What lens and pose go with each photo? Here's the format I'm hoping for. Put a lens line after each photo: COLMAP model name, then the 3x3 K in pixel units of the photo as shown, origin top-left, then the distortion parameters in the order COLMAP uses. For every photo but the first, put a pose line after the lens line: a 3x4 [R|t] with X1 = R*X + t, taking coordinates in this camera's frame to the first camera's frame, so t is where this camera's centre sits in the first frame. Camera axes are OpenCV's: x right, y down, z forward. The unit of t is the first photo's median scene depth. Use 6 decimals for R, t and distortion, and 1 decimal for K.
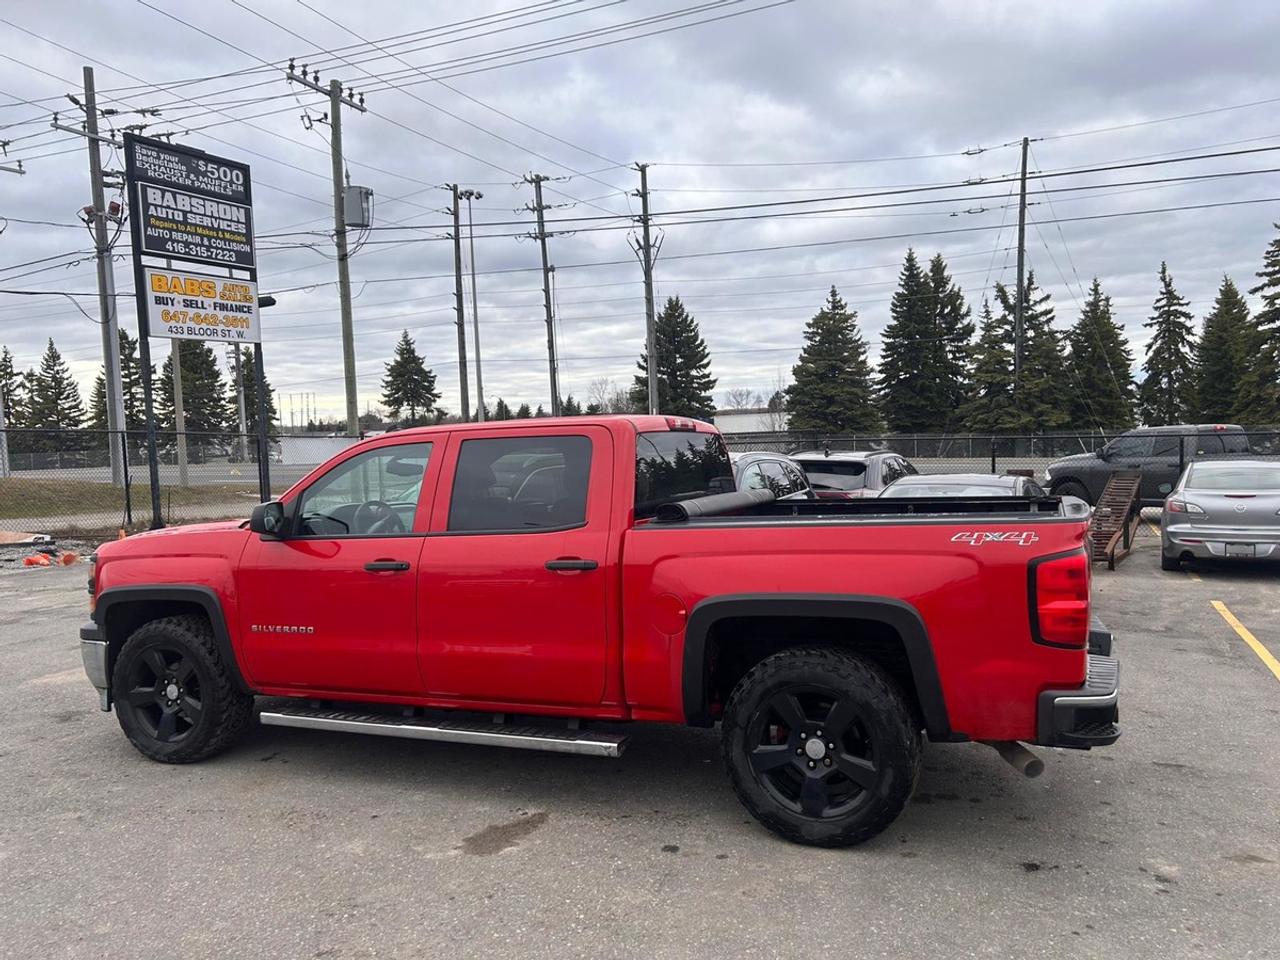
lens RADIAL K [[957.0, 0, 648.8], [0, 957.0, 484.5], [0, 0, 1]] dist [0.058358, -0.061266]
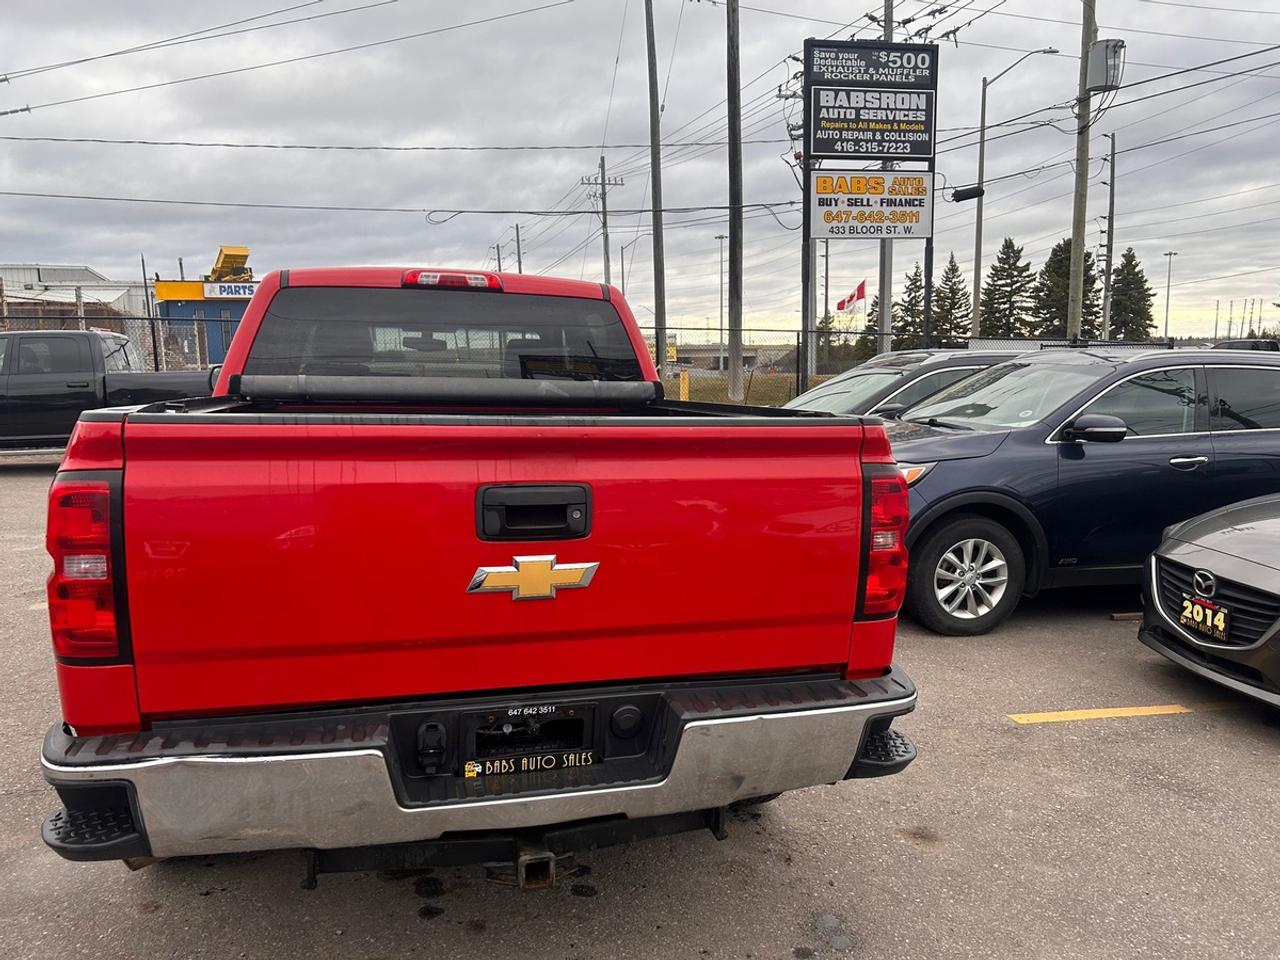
lens RADIAL K [[957.0, 0, 635.0], [0, 957.0, 484.9], [0, 0, 1]] dist [0.058358, -0.061266]
pose [[0.612890, 0.129217, -0.779531, 0.853694], [-0.057296, 0.991209, 0.119258, -0.003634], [0.788088, -0.028429, 0.614906, 0.767362]]
